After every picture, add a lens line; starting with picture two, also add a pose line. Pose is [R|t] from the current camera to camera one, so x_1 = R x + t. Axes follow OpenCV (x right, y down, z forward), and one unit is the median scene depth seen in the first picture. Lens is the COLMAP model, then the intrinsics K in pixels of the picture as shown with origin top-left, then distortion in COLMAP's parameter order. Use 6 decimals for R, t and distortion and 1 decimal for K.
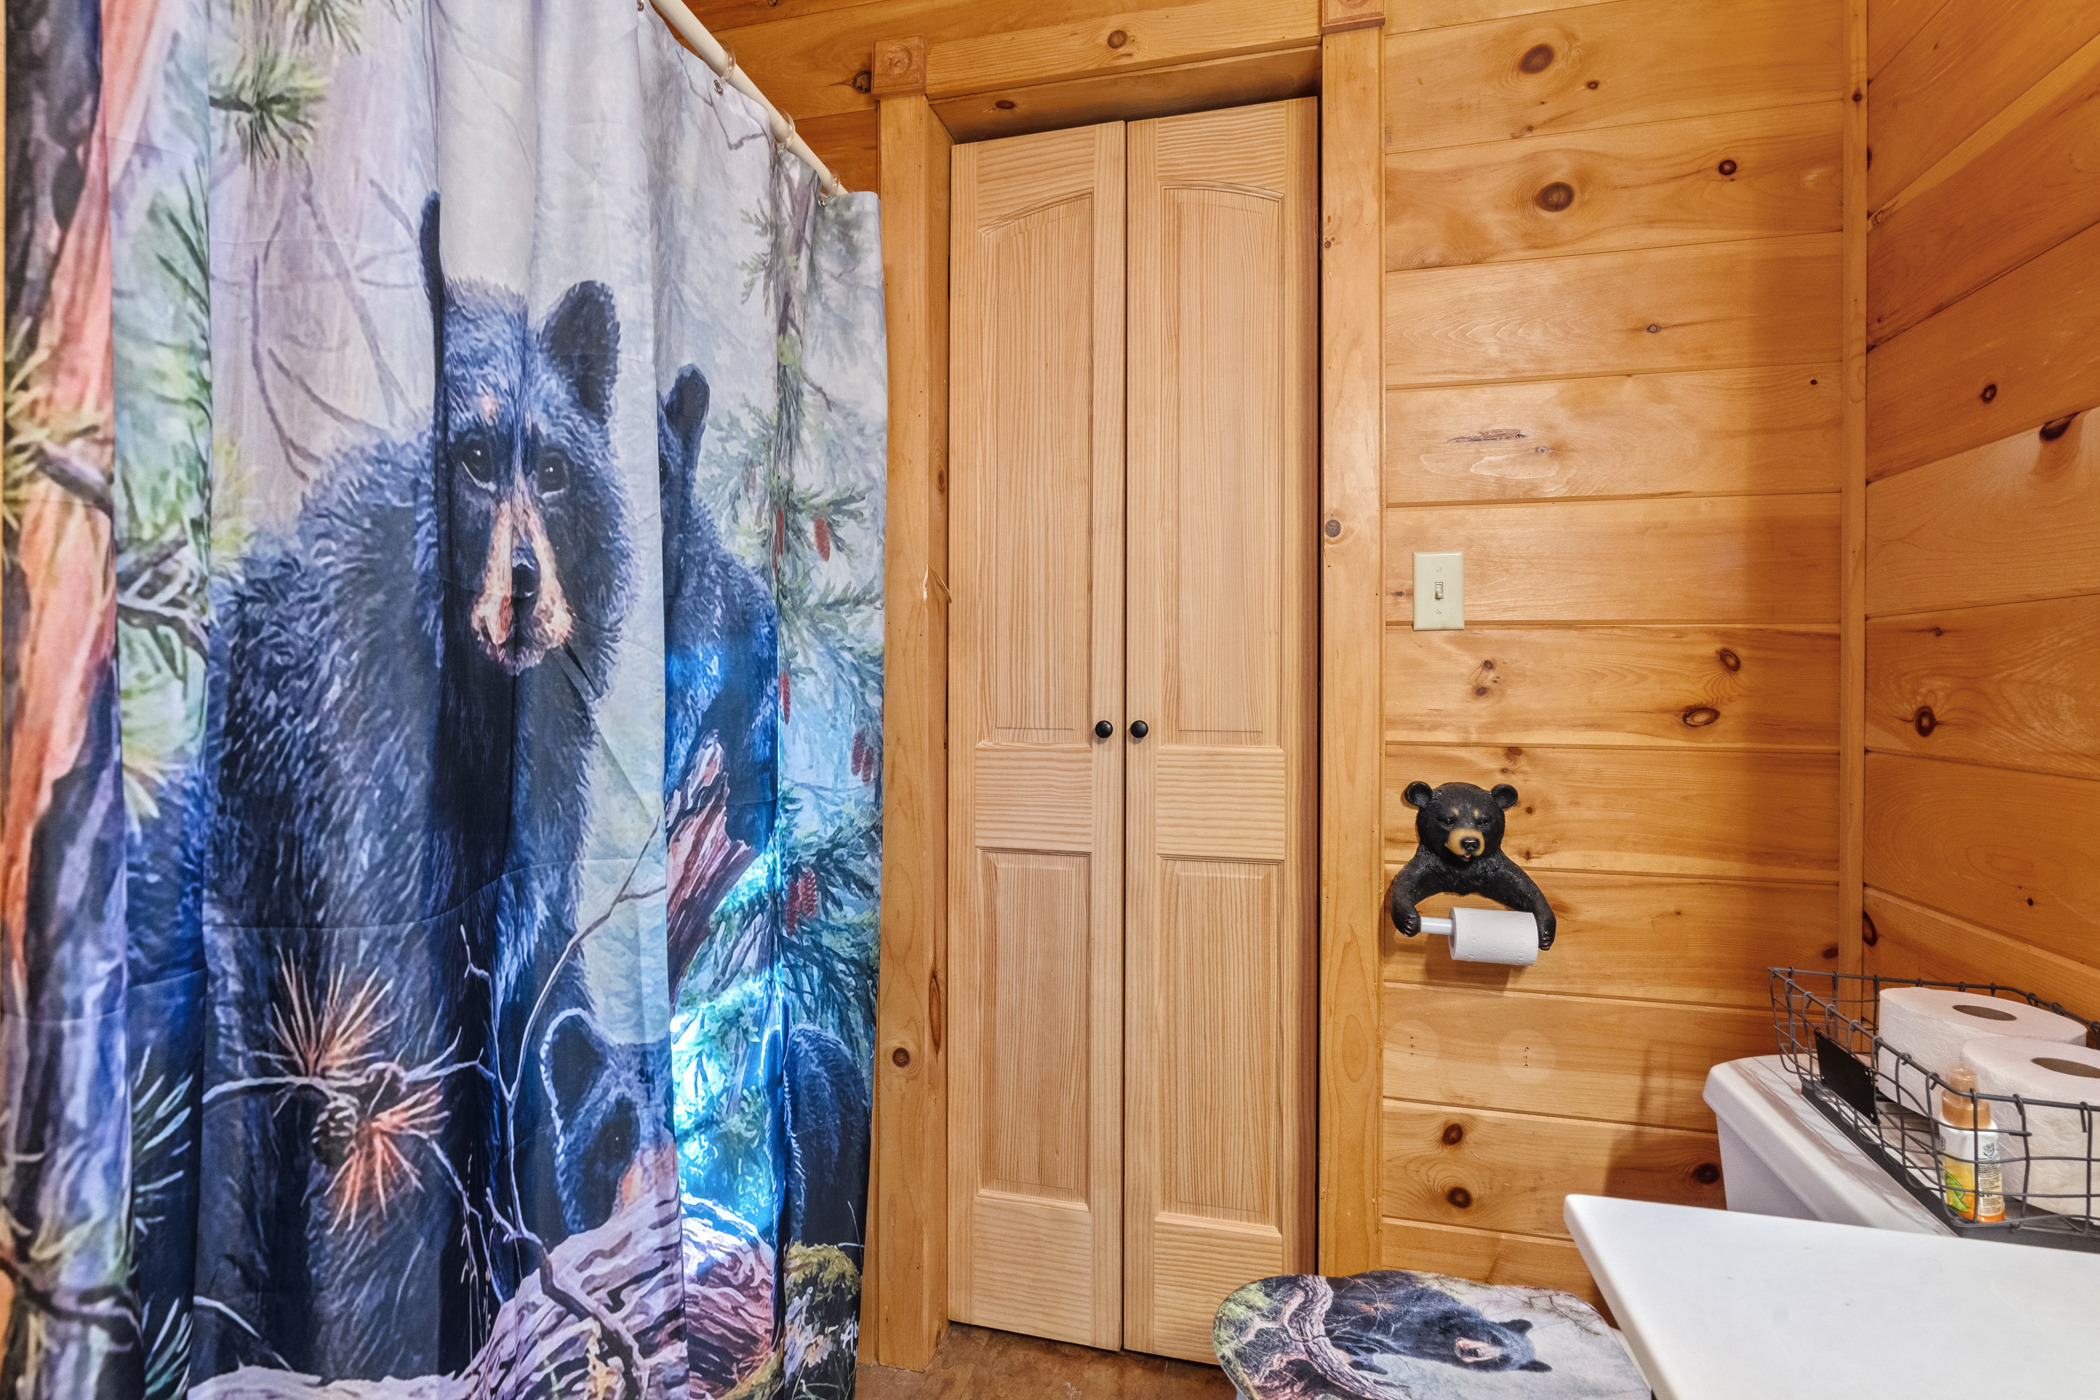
lens RADIAL K [[953.5, 0, 1054.0], [0, 953.5, 679.2], [0, 0, 1]] dist [-0.012579, 0.005878]
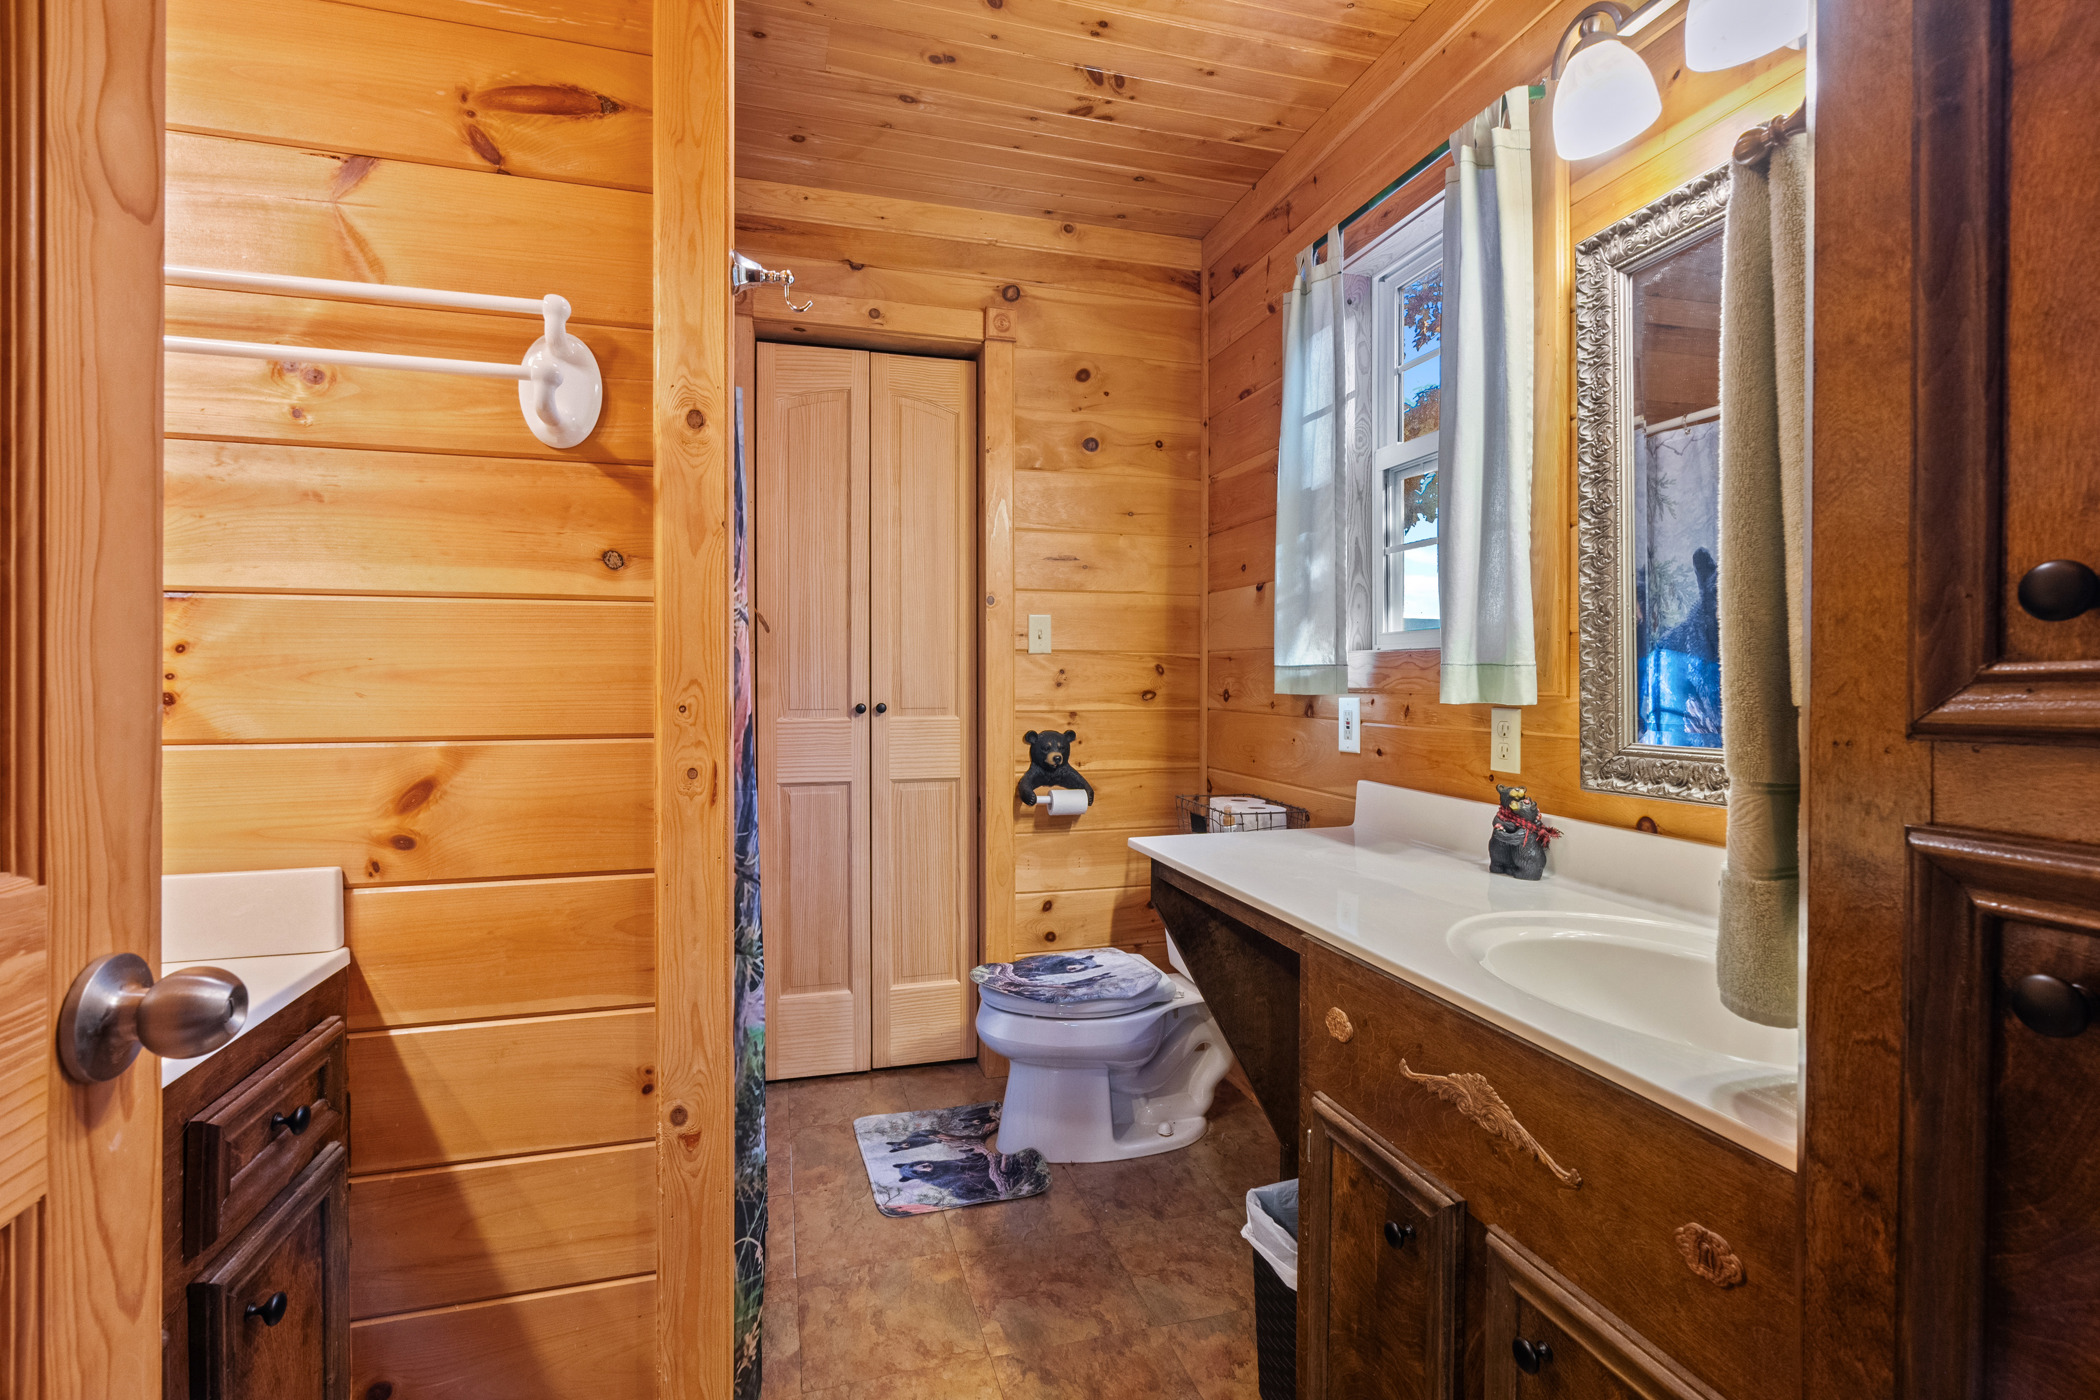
lens RADIAL K [[953.5, 0, 1045.8], [0, 953.5, 690.2], [0, 0, 1]] dist [-0.012579, 0.005878]
pose [[0.868089, -0.010733, 0.496293, -0.583218], [0.002703, 0.999854, 0.016895, -0.009855], [-0.496402, -0.013325, 0.867991, -0.746572]]
